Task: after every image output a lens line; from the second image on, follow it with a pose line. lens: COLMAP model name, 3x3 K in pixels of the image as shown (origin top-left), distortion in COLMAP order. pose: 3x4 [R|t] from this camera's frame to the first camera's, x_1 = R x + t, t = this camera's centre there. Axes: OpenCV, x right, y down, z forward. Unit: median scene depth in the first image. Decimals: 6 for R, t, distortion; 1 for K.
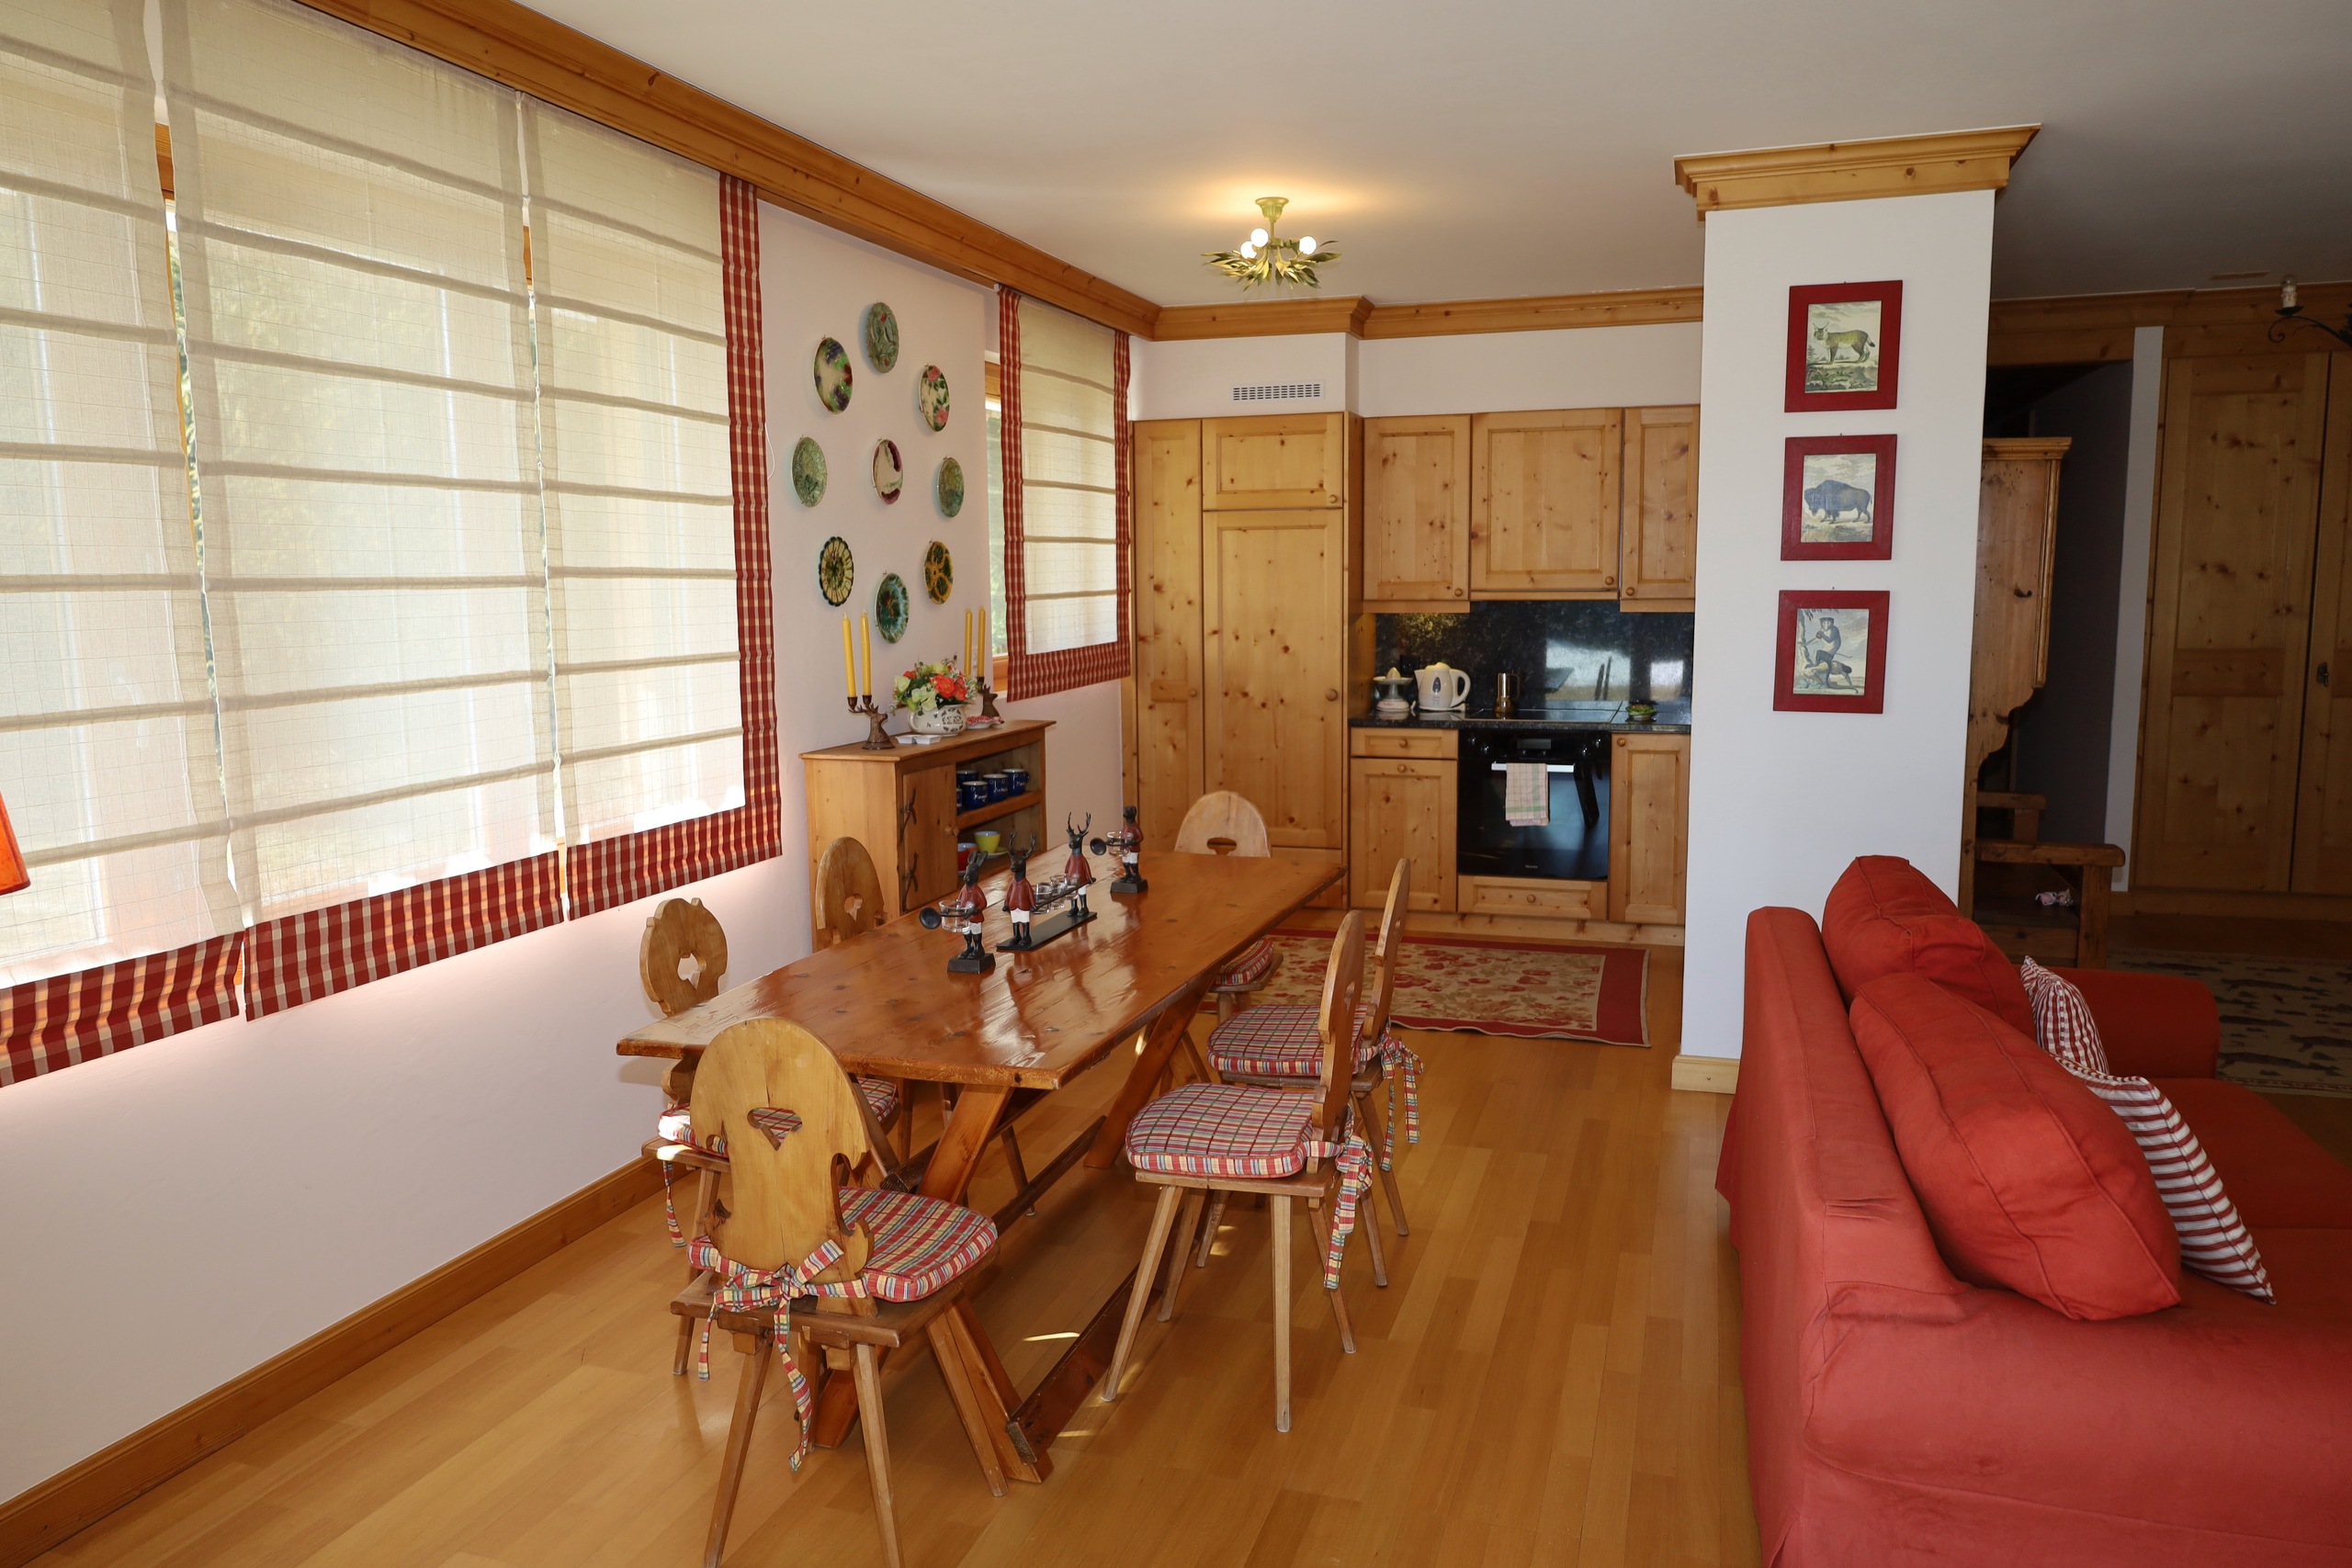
lens RADIAL K [[1585.5, 0, 1179.4], [0, 1585.5, 789.7], [0, 0, 1]] dist [-0.005671, -0.007889]
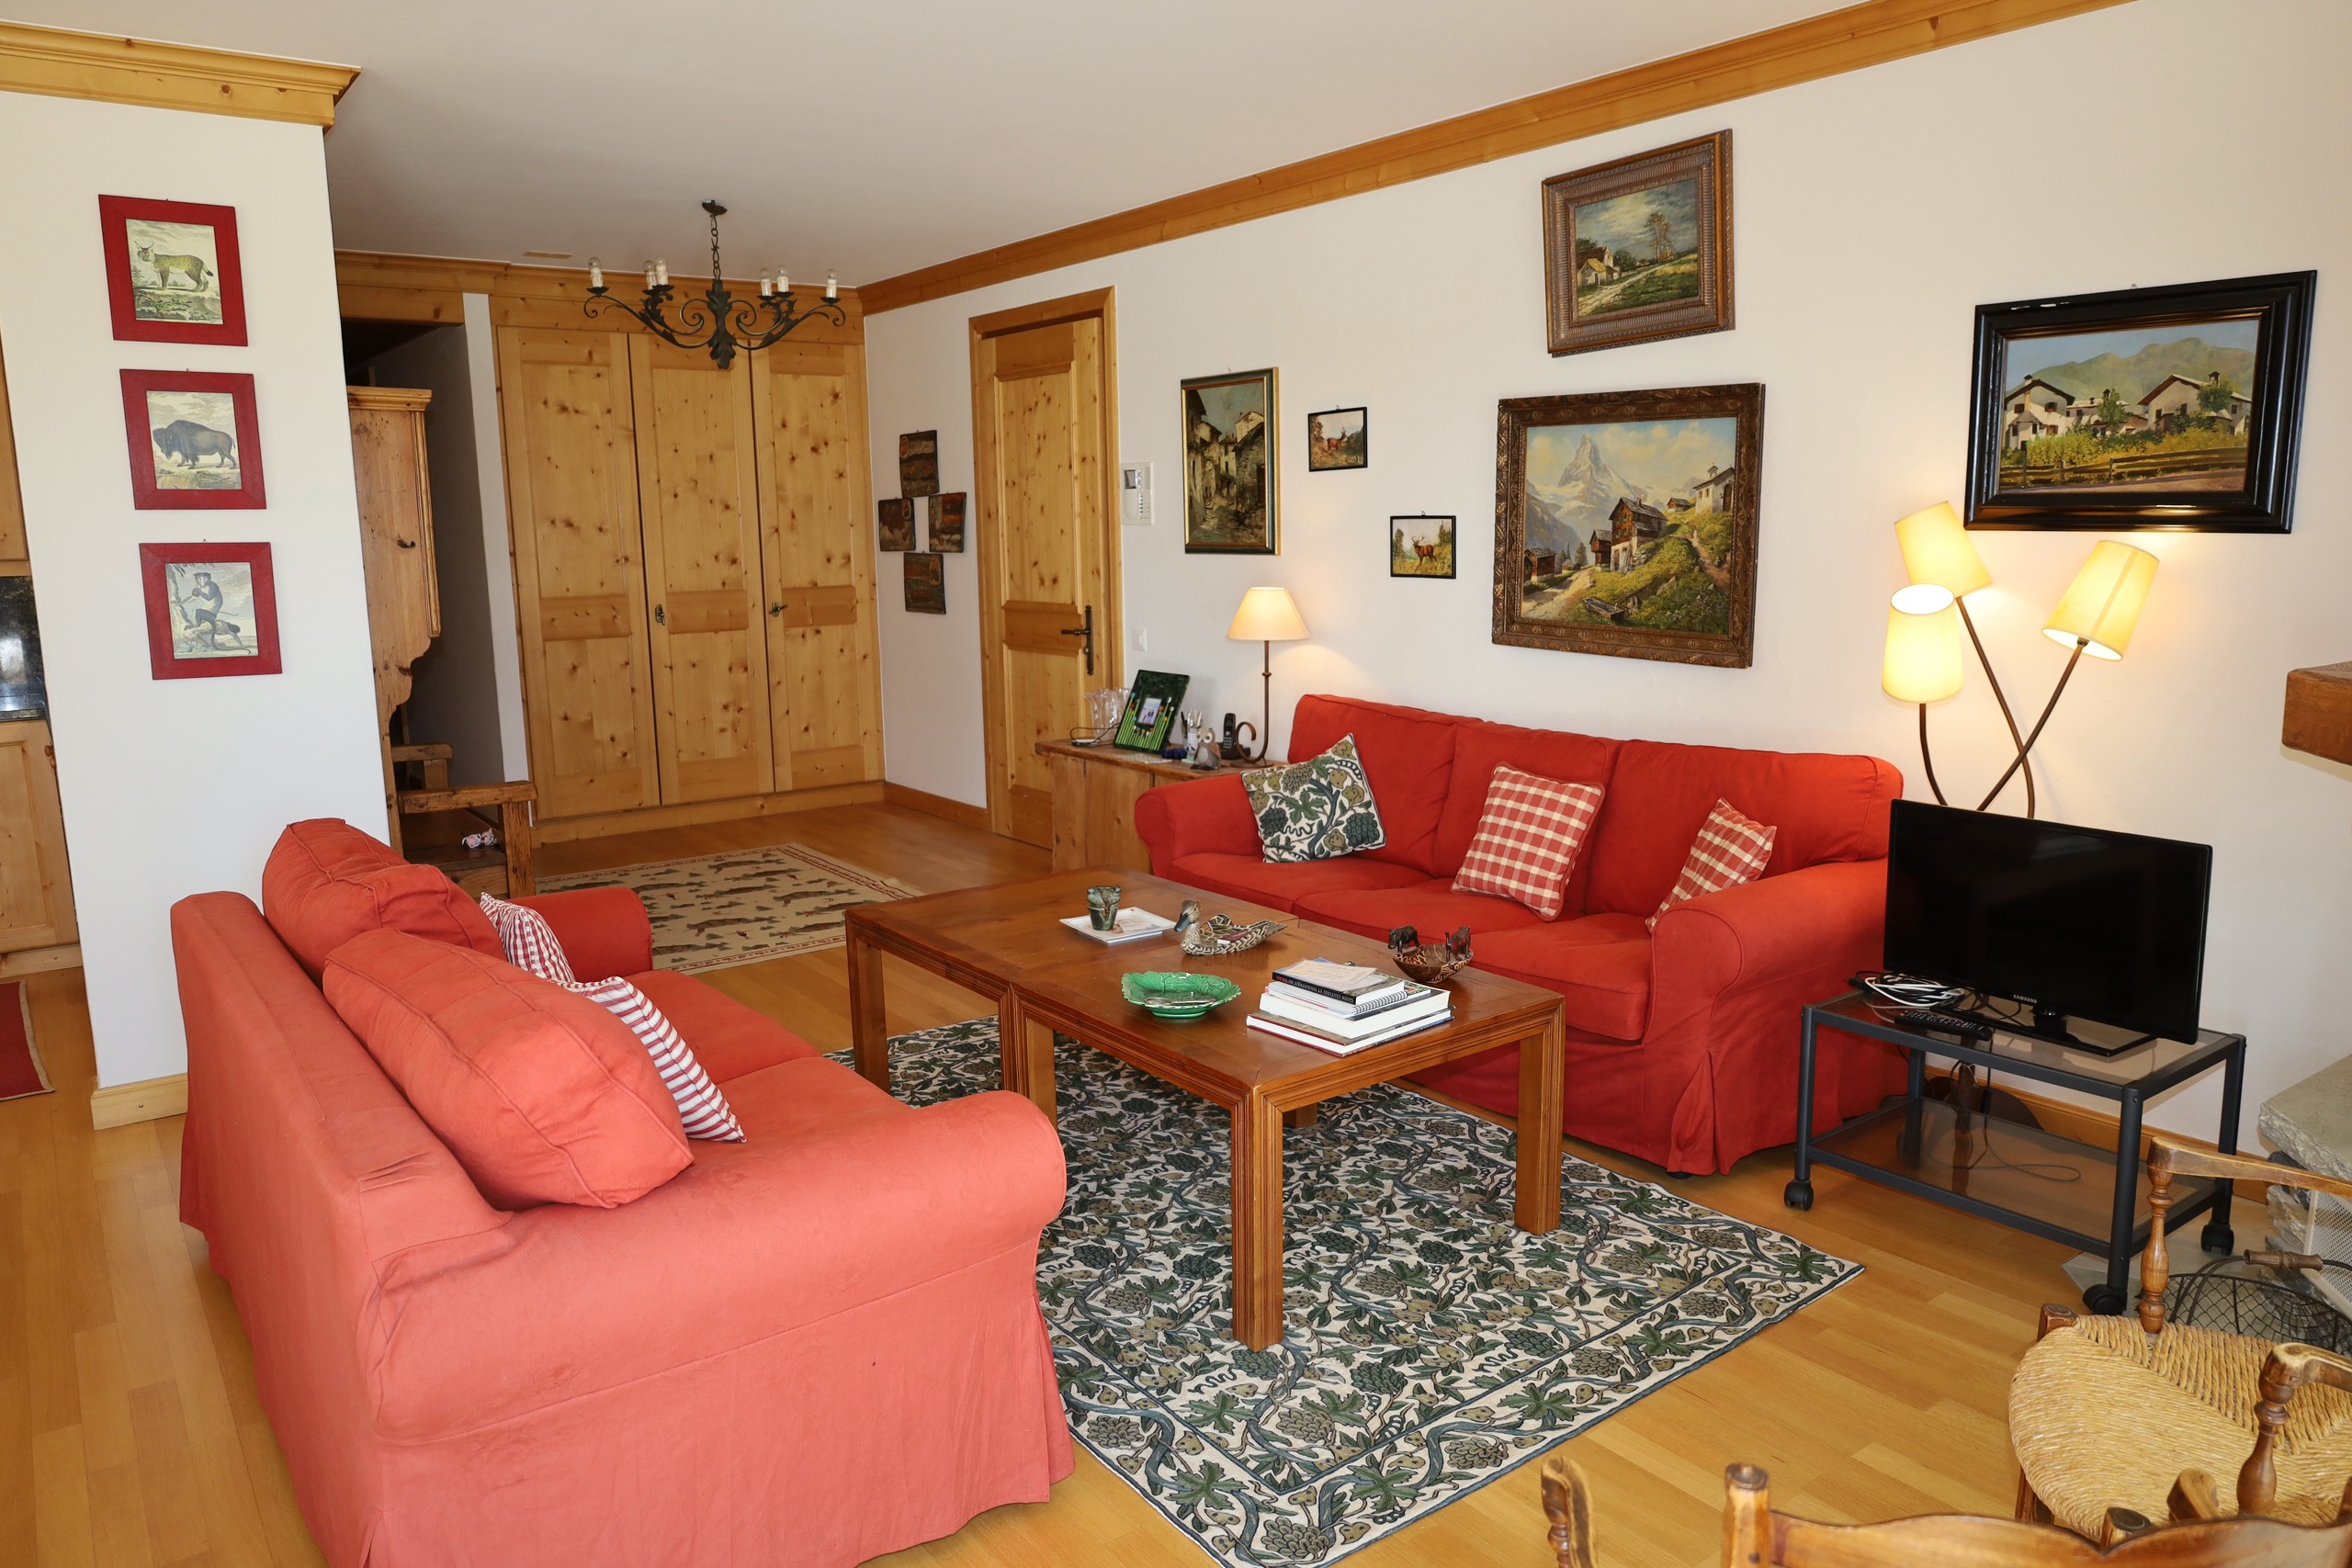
lens RADIAL K [[1585.5, 0, 1179.4], [0, 1585.5, 789.7], [0, 0, 1]] dist [-0.005671, -0.007889]
pose [[0.577215, -0.132007, 0.805851, -0.014559], [0.114127, 0.990203, 0.080459, 0.005682], [-0.808577, 0.045527, 0.586626, 0.021283]]
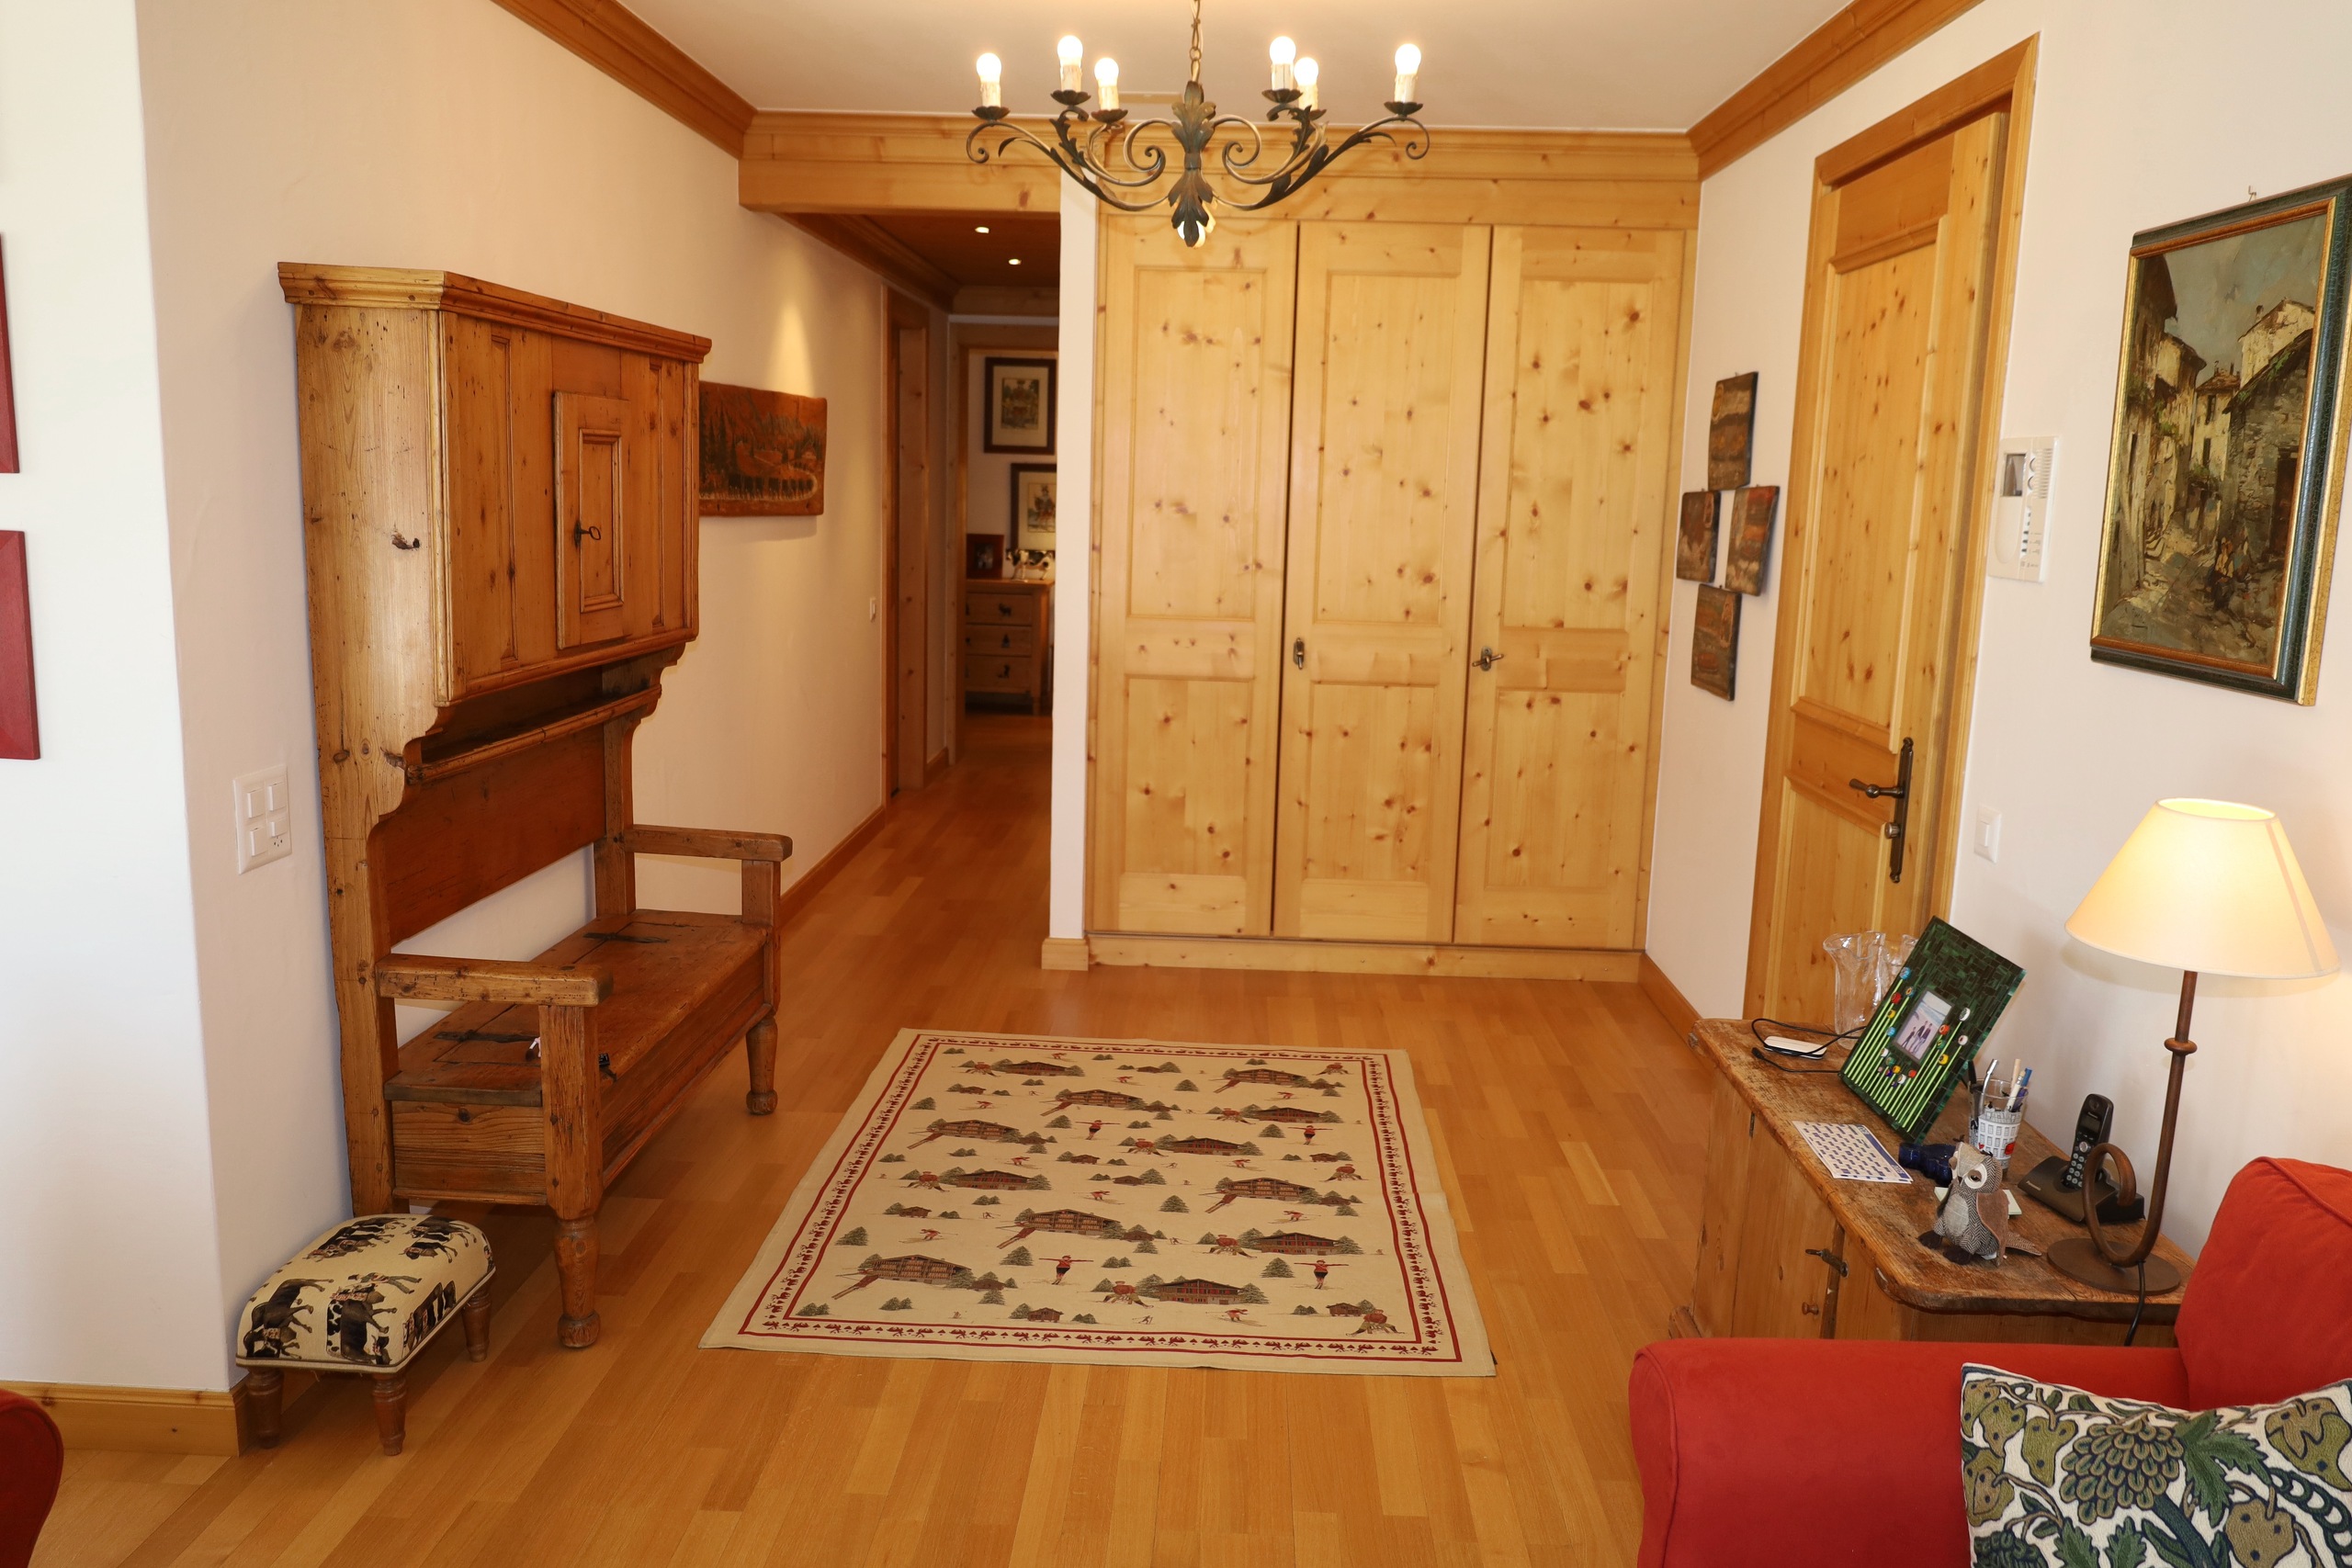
lens RADIAL K [[1724.2, 0, 1207.2], [0, 1724.2, 779.2], [0, 0, 1]] dist [-0.019000, 0.004176]
pose [[0.956224, -0.005099, 0.292592, 0.651300], [-0.006685, 0.999207, 0.039260, -0.066427], [-0.292560, -0.039497, 0.955431, 0.325279]]
